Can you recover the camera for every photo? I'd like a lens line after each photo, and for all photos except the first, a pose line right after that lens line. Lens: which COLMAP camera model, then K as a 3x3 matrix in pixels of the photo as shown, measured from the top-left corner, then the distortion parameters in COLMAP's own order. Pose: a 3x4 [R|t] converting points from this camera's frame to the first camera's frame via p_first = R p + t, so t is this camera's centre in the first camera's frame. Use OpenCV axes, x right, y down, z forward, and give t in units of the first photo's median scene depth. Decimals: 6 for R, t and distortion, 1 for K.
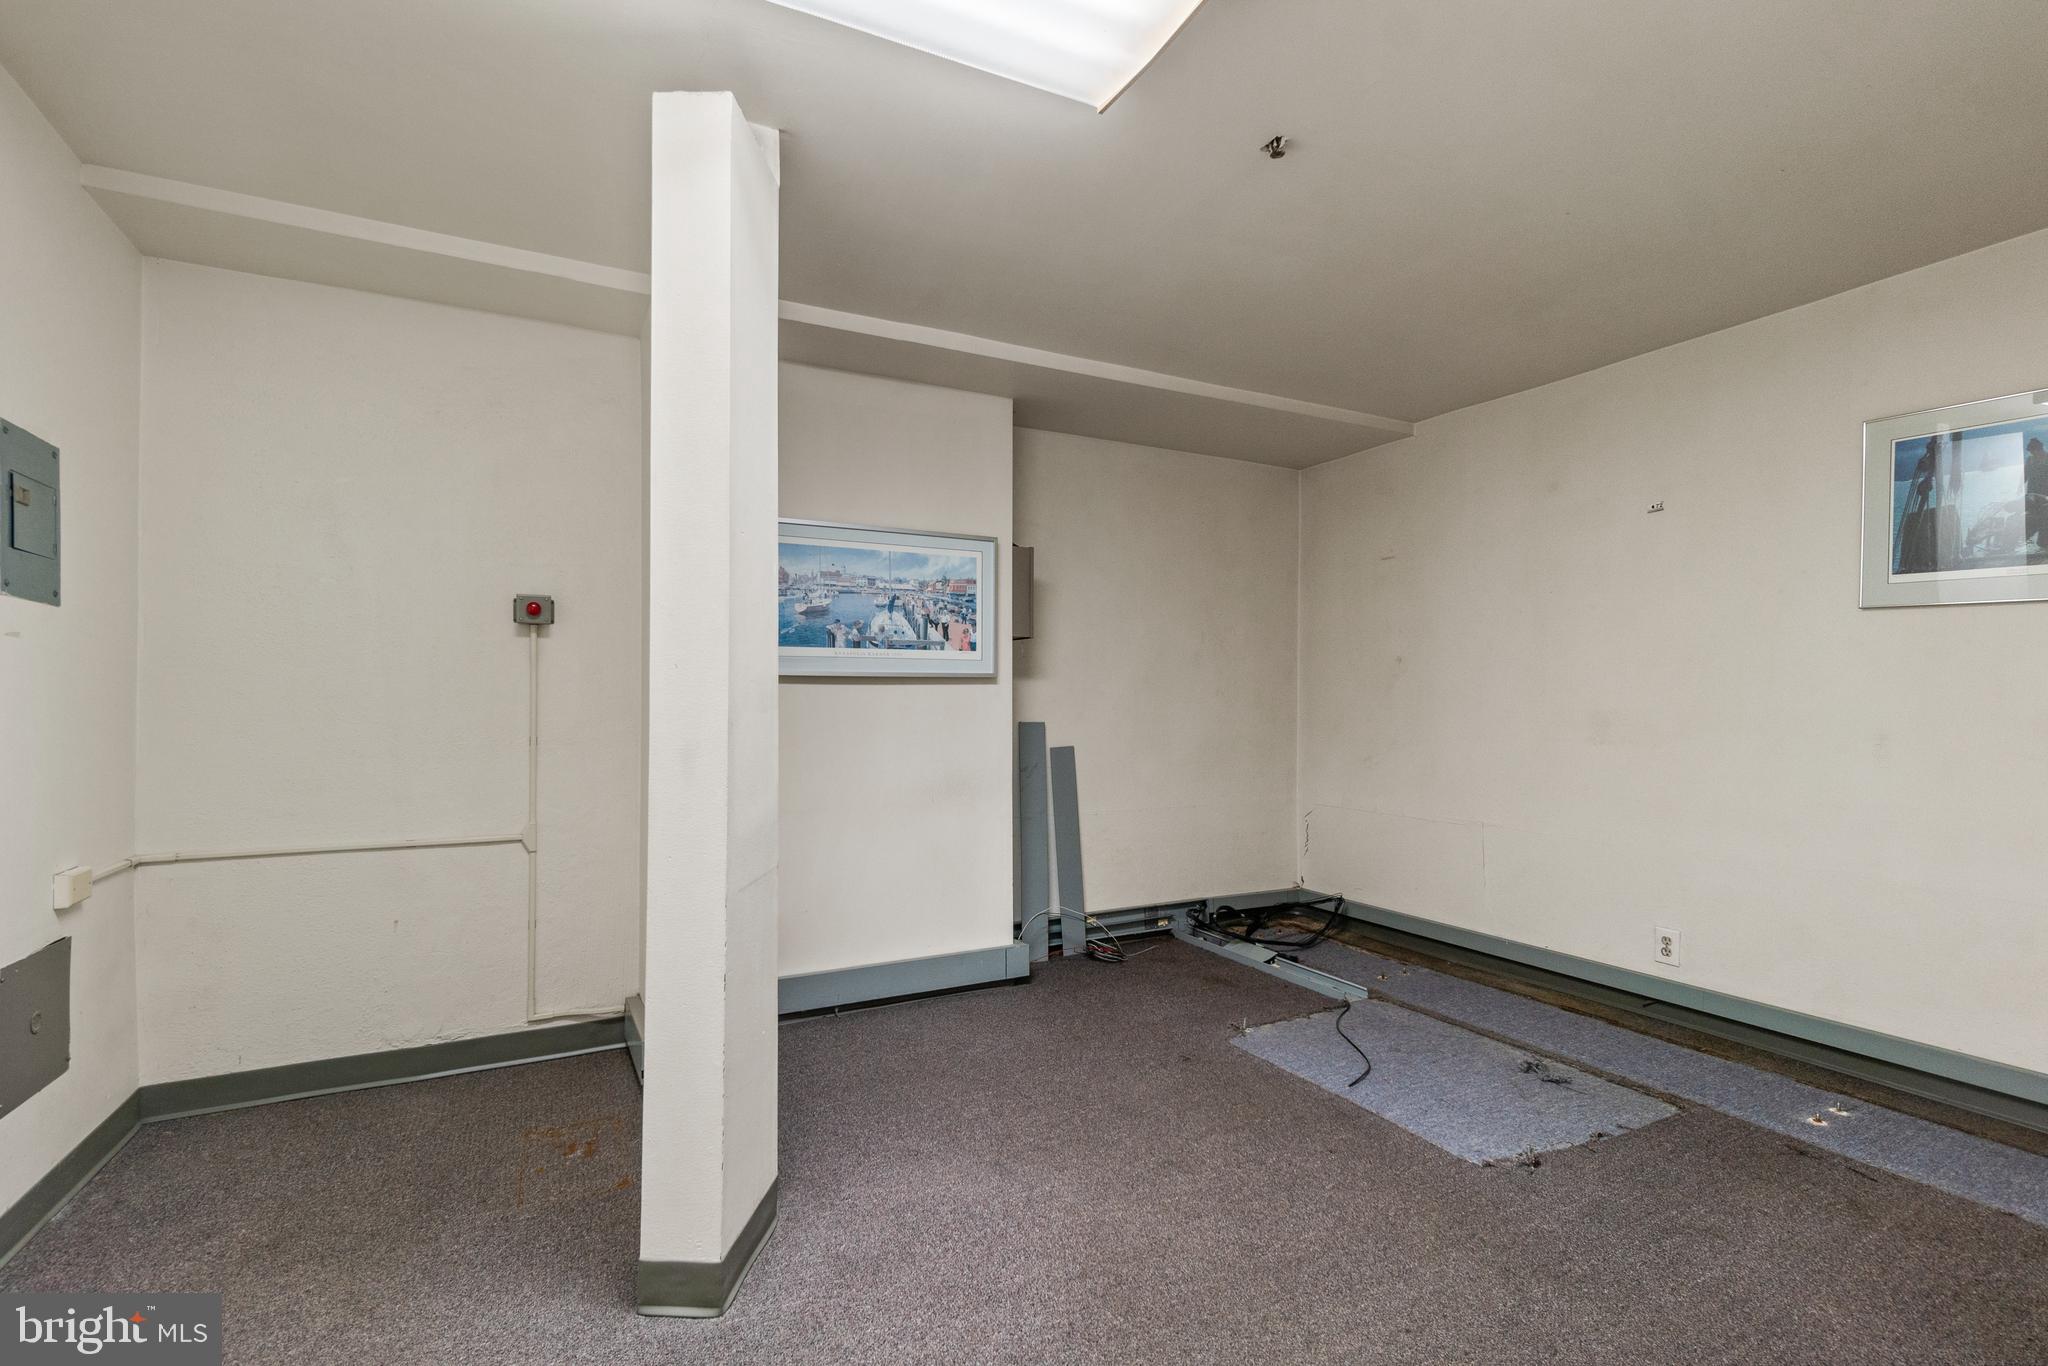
lens RADIAL K [[900.3, 0, 1024.8], [0, 900.3, 691.0], [0, 0, 1]] dist [-0.004312, -0.001284]
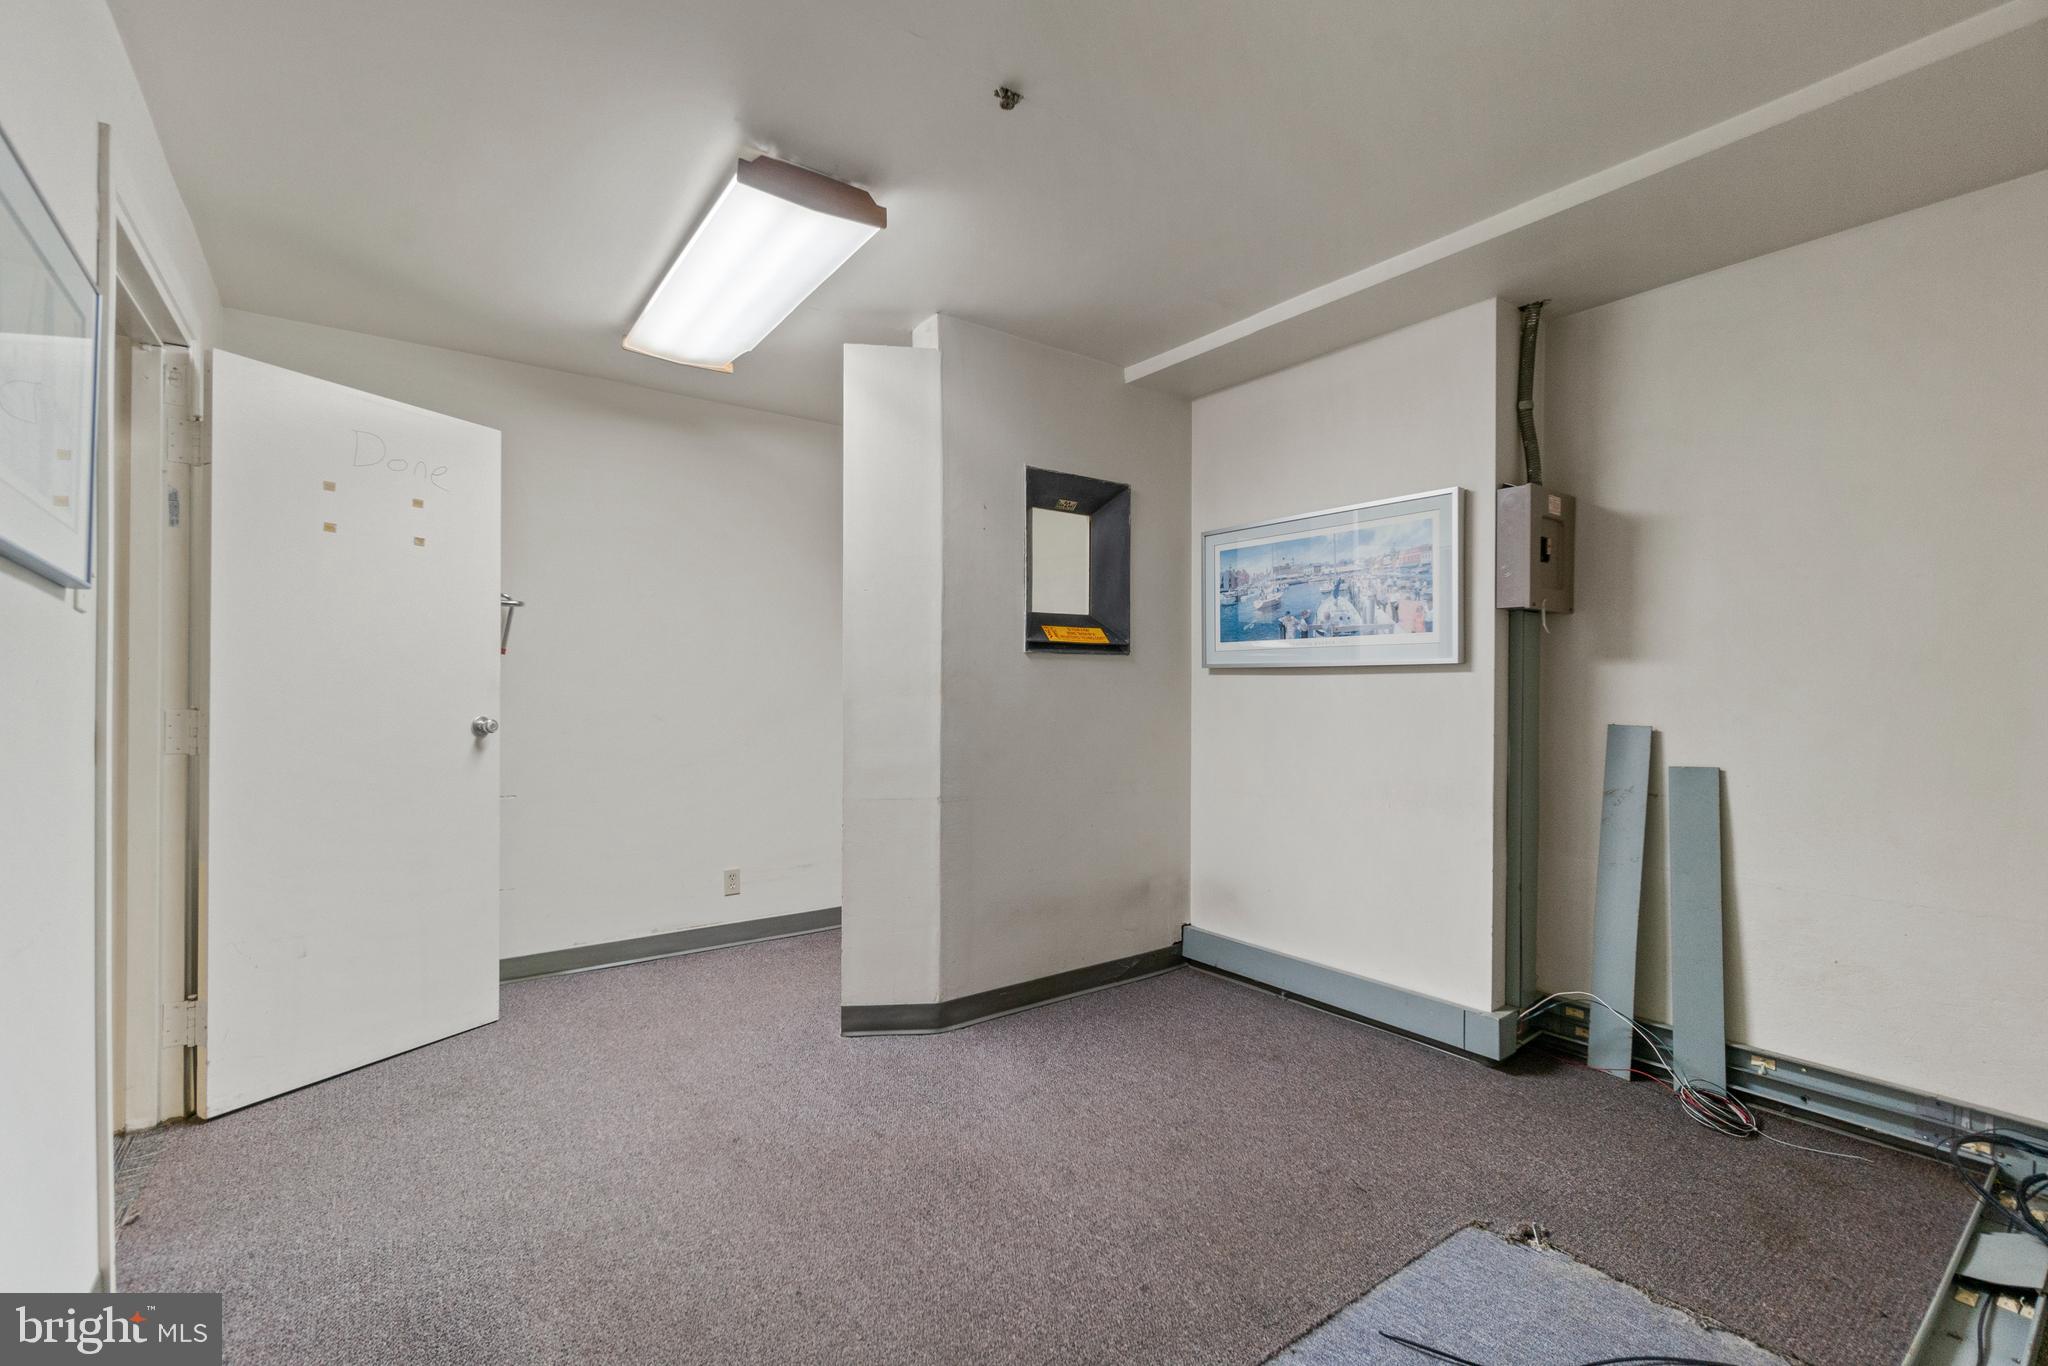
lens RADIAL K [[900.3, 0, 1031.0], [0, 900.3, 682.9], [0, 0, 1]] dist [-0.004312, -0.001284]
pose [[0.161484, -0.004277, -0.986866, 0.725406], [0.001119, 0.999991, -0.004151, 0.005107], [0.986875, -0.000434, 0.161487, 0.530503]]
